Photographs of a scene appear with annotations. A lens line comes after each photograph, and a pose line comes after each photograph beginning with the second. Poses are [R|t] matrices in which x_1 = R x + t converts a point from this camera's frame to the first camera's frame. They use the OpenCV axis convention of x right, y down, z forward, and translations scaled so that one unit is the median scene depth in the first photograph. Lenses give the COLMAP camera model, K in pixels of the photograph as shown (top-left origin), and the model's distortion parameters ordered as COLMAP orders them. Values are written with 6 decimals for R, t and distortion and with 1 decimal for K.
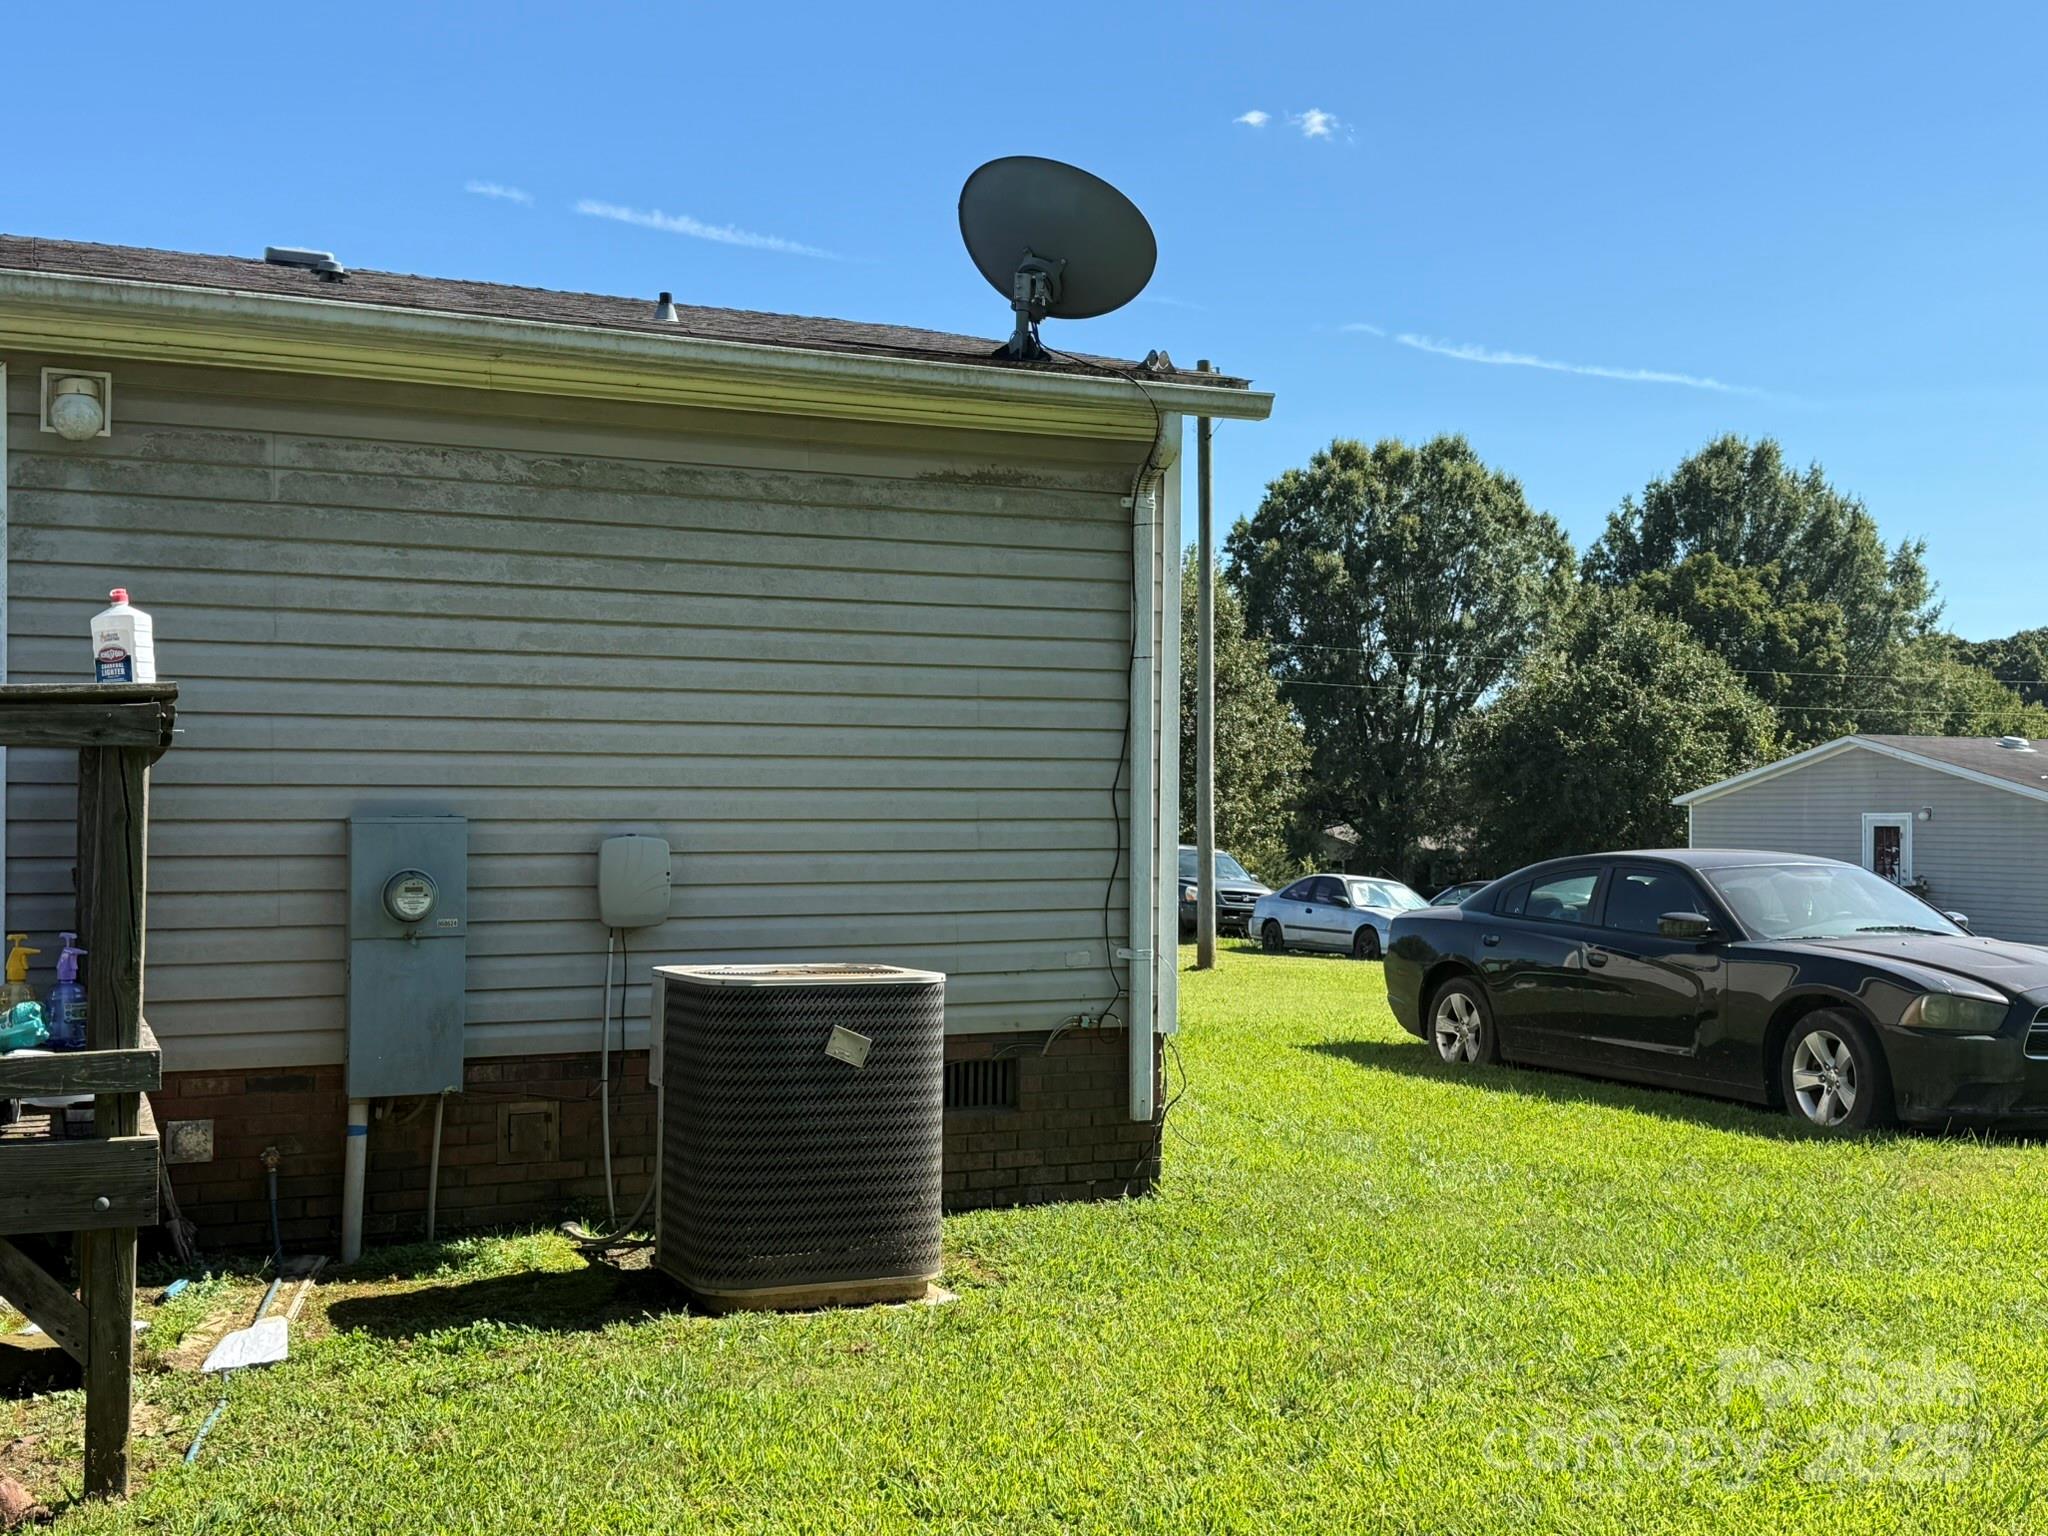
lens RADIAL K [[2272.2, 0, 1024.6], [0, 2272.2, 773.4], [0, 0, 1]] dist [0.114794, 0.000000]
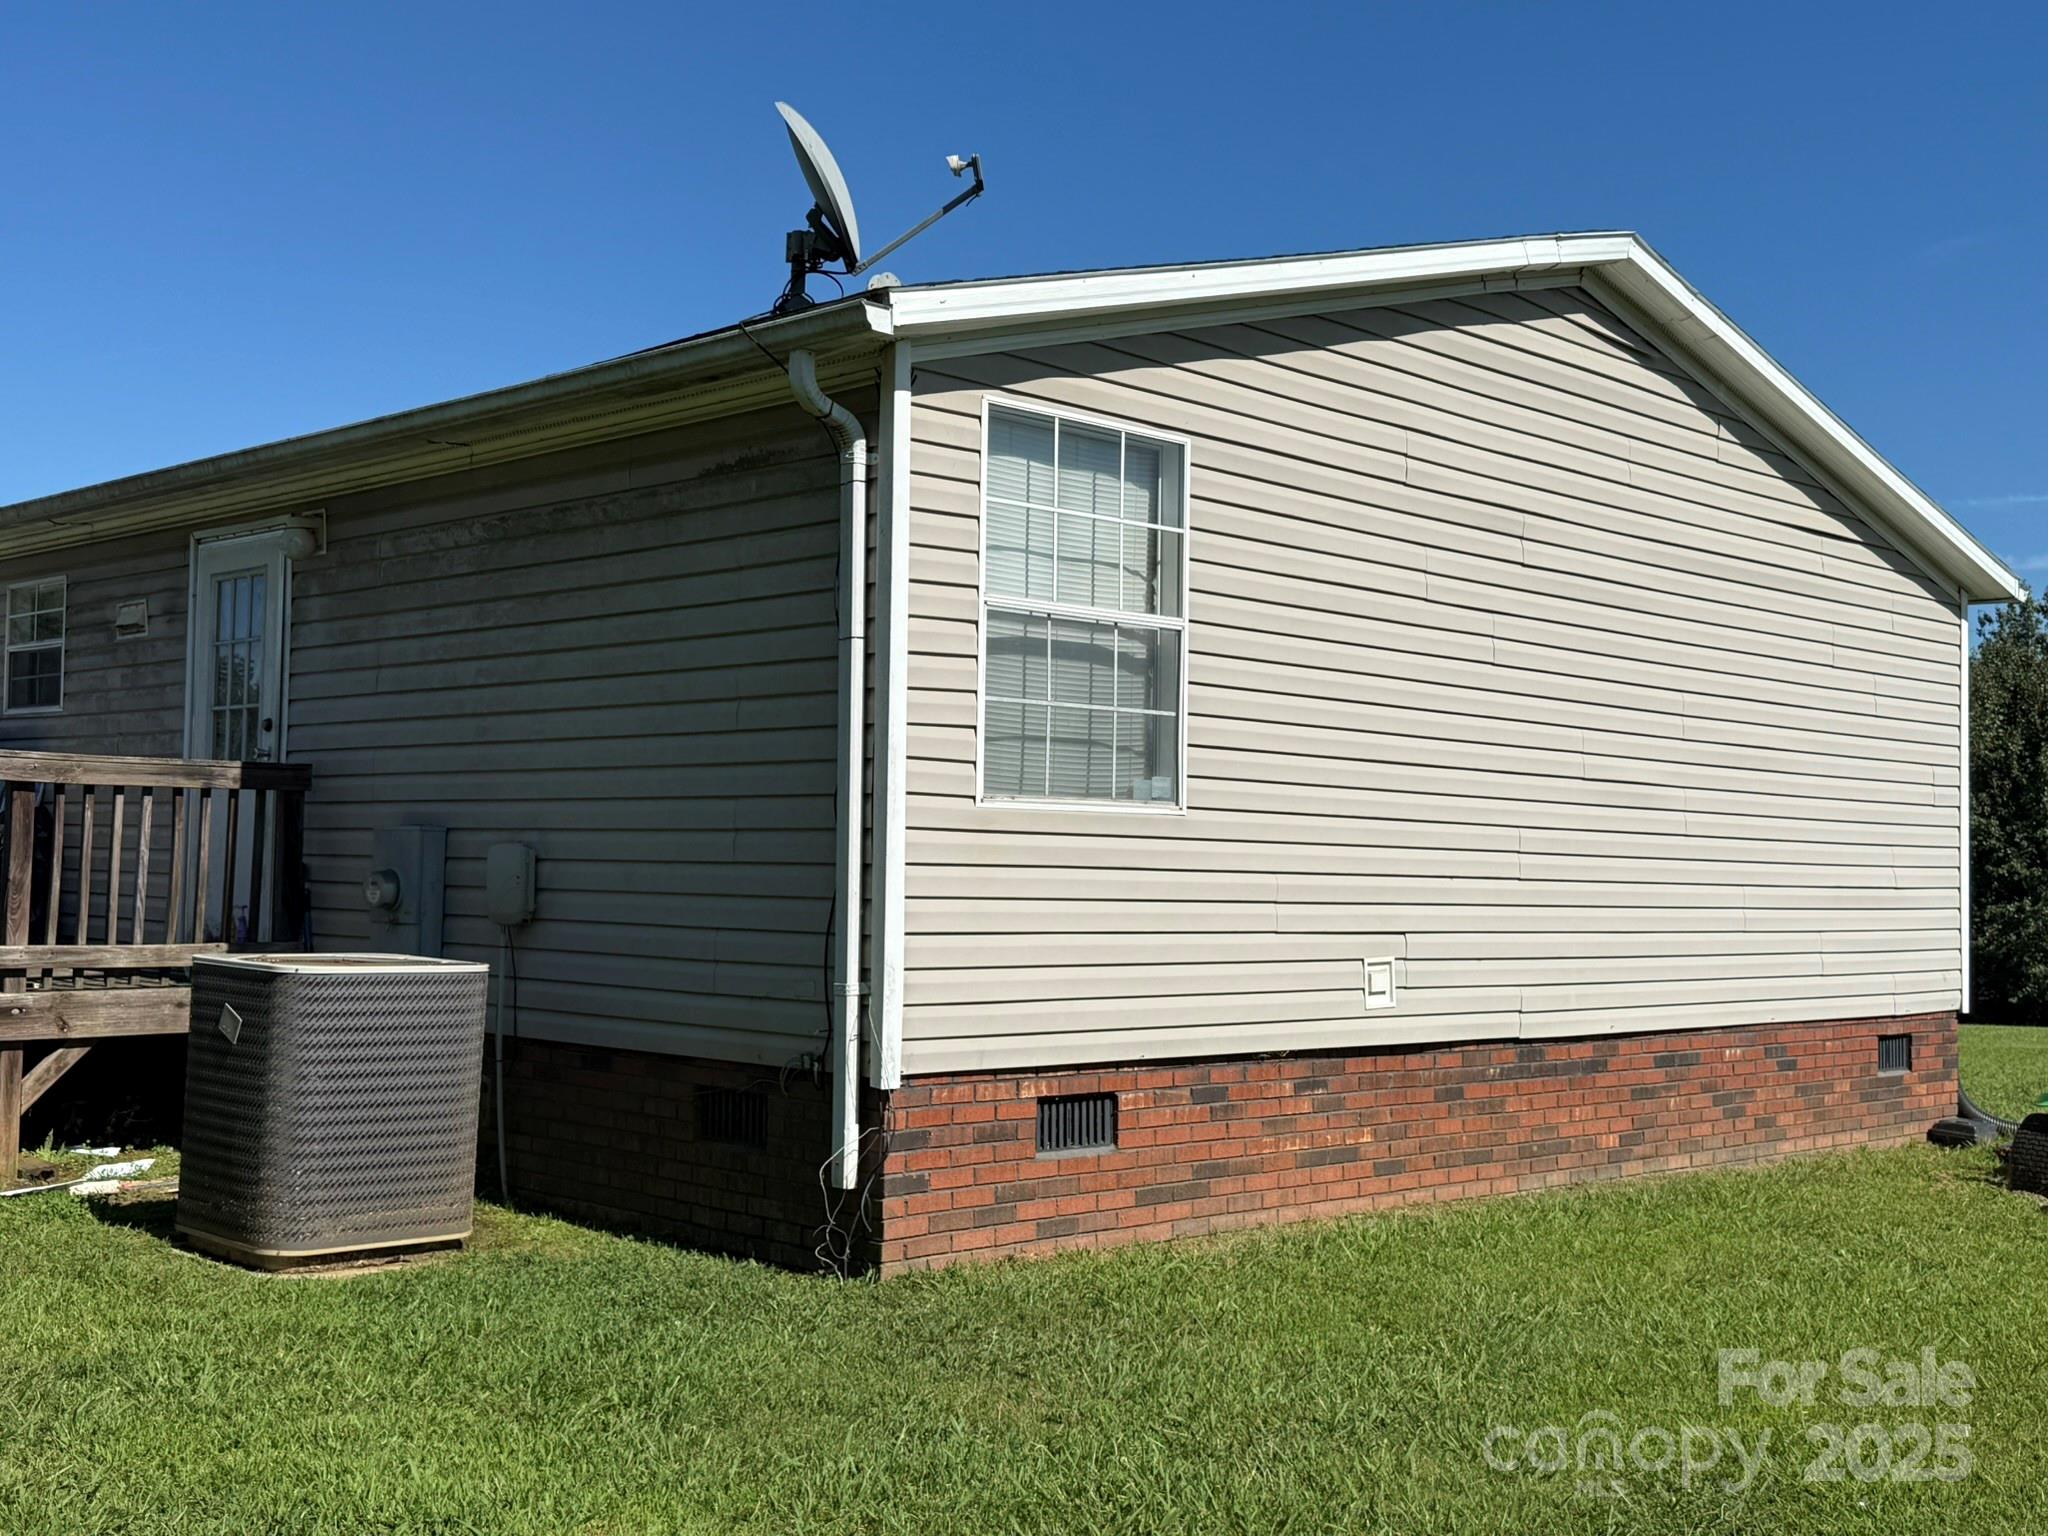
lens RADIAL K [[2272.2, 0, 1024.7], [0, 2272.2, 756.8], [0, 0, 1]] dist [0.114794, 0.000000]
pose [[0.338837, -0.041171, -0.939944, 0.936835], [-0.004870, 0.998952, -0.045512, 0.033841], [0.940833, 0.019999, 0.338281, 0.833055]]
